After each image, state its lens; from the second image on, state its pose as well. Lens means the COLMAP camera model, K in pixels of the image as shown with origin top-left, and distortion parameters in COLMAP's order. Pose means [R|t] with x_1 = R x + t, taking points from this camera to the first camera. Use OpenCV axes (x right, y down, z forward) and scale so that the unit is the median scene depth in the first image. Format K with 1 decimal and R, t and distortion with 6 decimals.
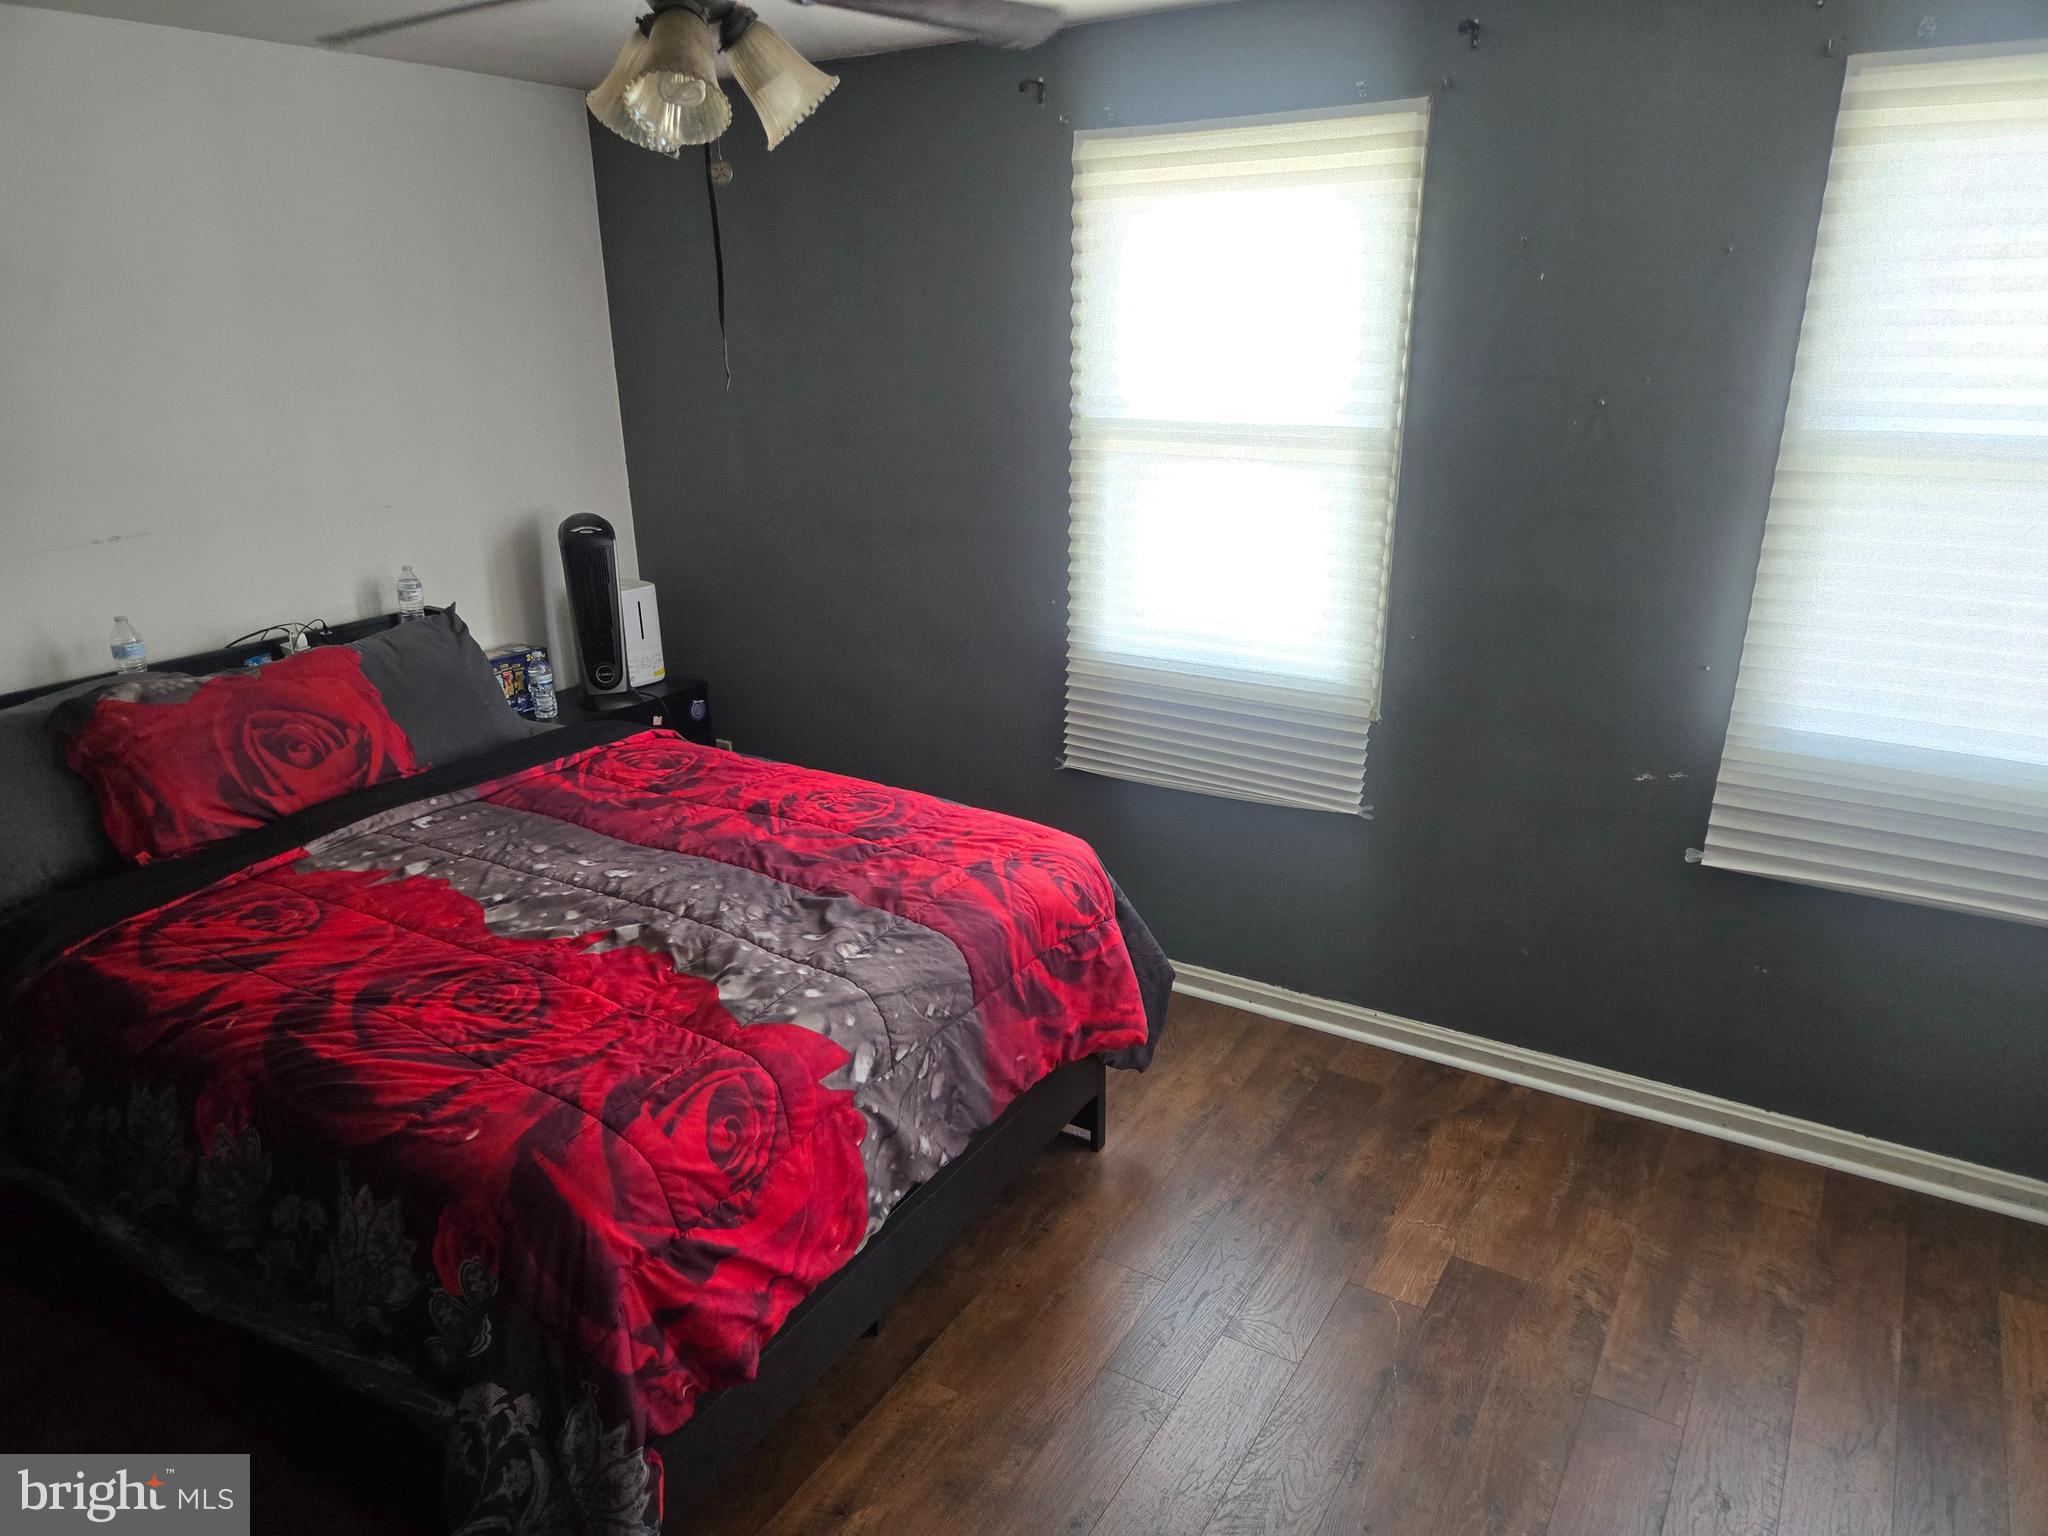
lens RADIAL K [[1361.2, 0, 1021.3], [0, 1361.2, 783.4], [0, 0, 1]] dist [0.092236, -0.090868]
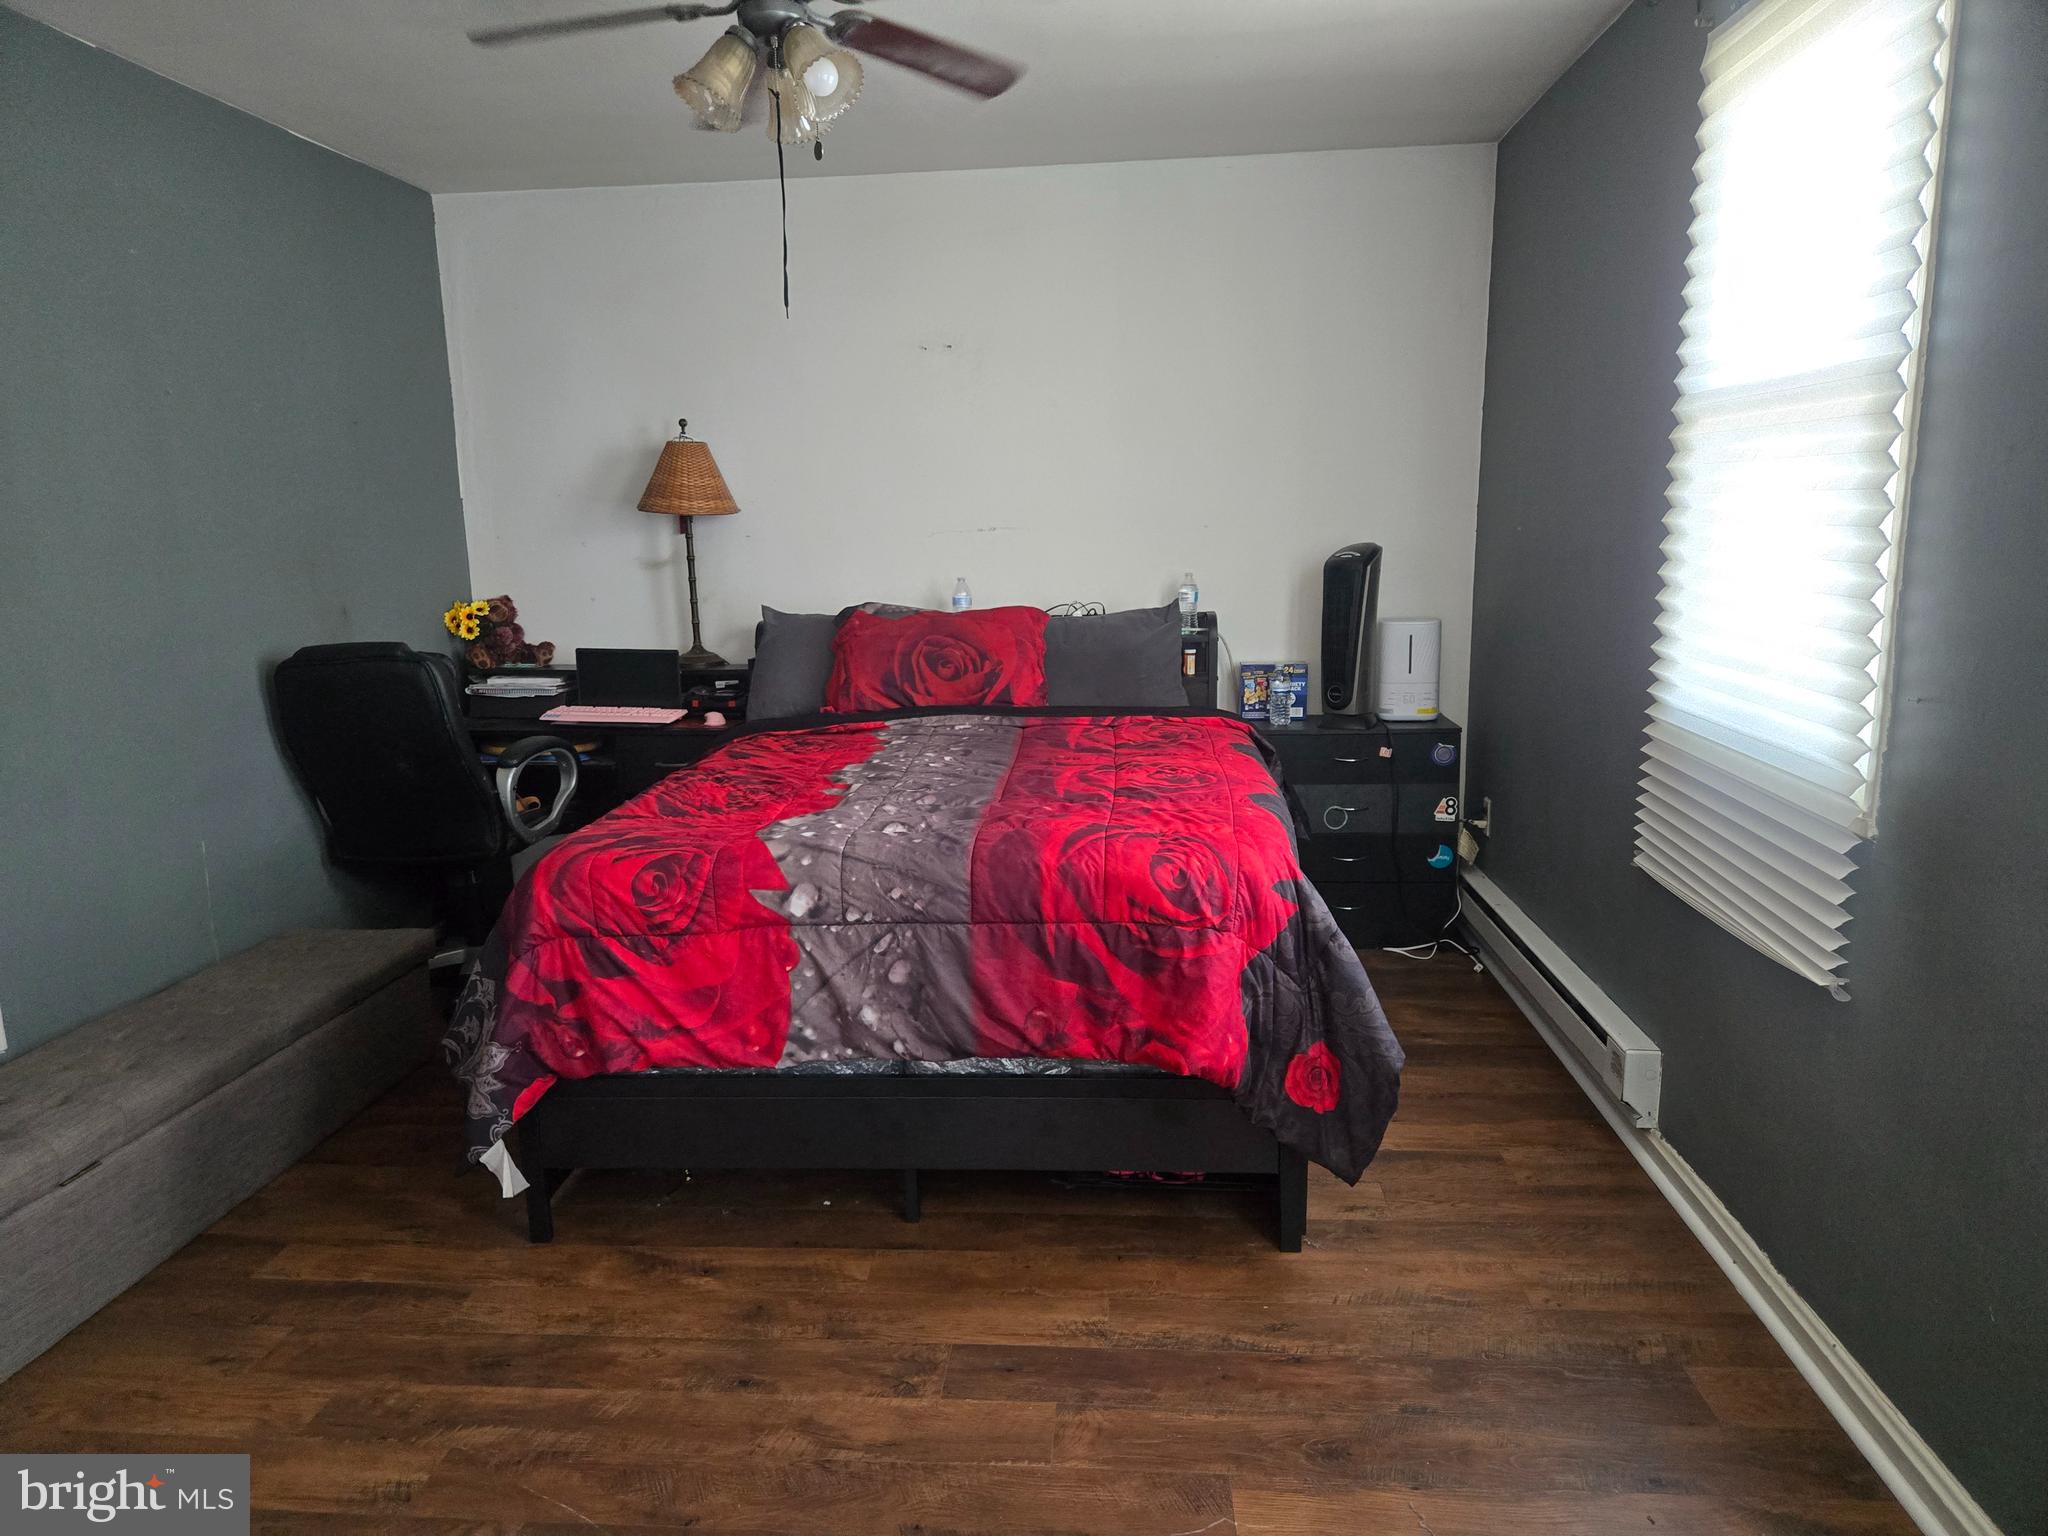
lens RADIAL K [[1361.2, 0, 1021.3], [0, 1361.2, 783.4], [0, 0, 1]] dist [0.092236, -0.090868]
pose [[0.446319, 0.166362, -0.879274, 0.849929], [-0.275519, 0.960384, 0.041855, 0.011675], [0.851404, 0.223576, 0.474473, 0.531549]]
